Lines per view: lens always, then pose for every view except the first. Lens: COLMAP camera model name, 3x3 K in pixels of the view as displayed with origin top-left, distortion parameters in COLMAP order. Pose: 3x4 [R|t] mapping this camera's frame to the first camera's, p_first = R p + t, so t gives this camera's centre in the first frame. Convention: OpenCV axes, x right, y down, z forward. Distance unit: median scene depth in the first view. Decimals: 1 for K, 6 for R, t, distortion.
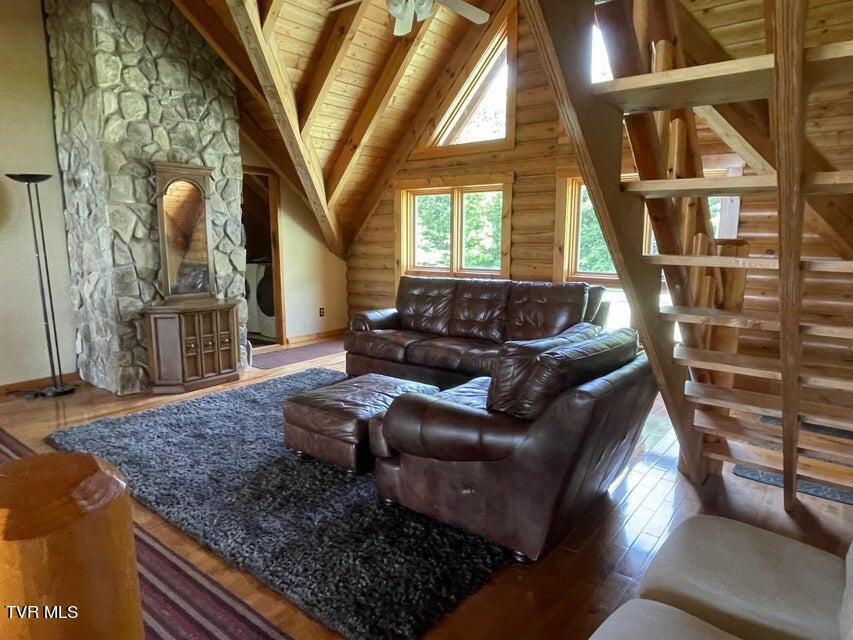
lens RADIAL K [[549.3, 0, 426.5], [0, 549.3, 320.0], [0, 0, 1]] dist [0.000804, 0.000042]
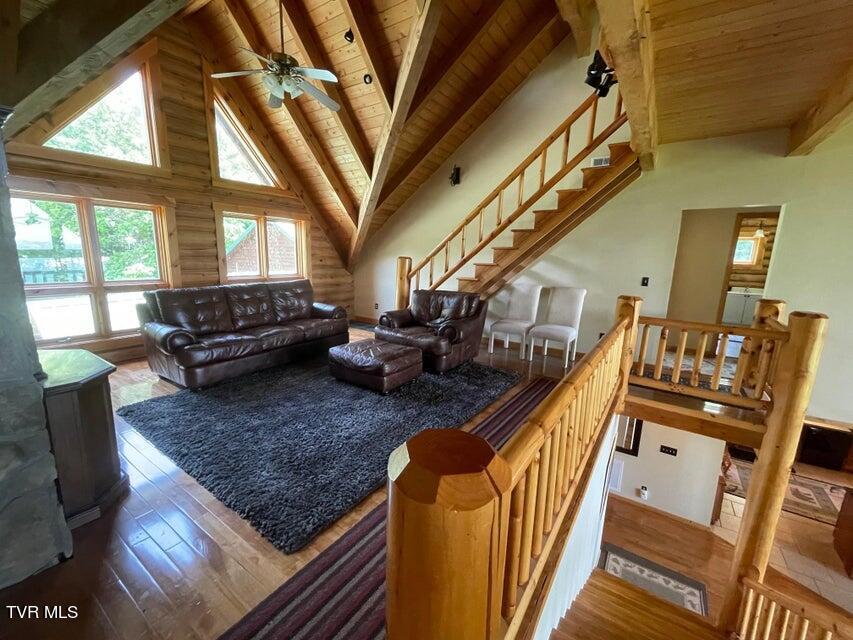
lens RADIAL K [[347.4, 0, 426.5], [0, 347.4, 320.0], [0, 0, 1]] dist [-0.000757, -0.000112]
pose [[-0.063750, -0.184121, 0.980834, -0.684729], [0.139152, 0.971592, 0.191430, -0.075812], [-0.988217, 0.148689, -0.036318, 0.510672]]
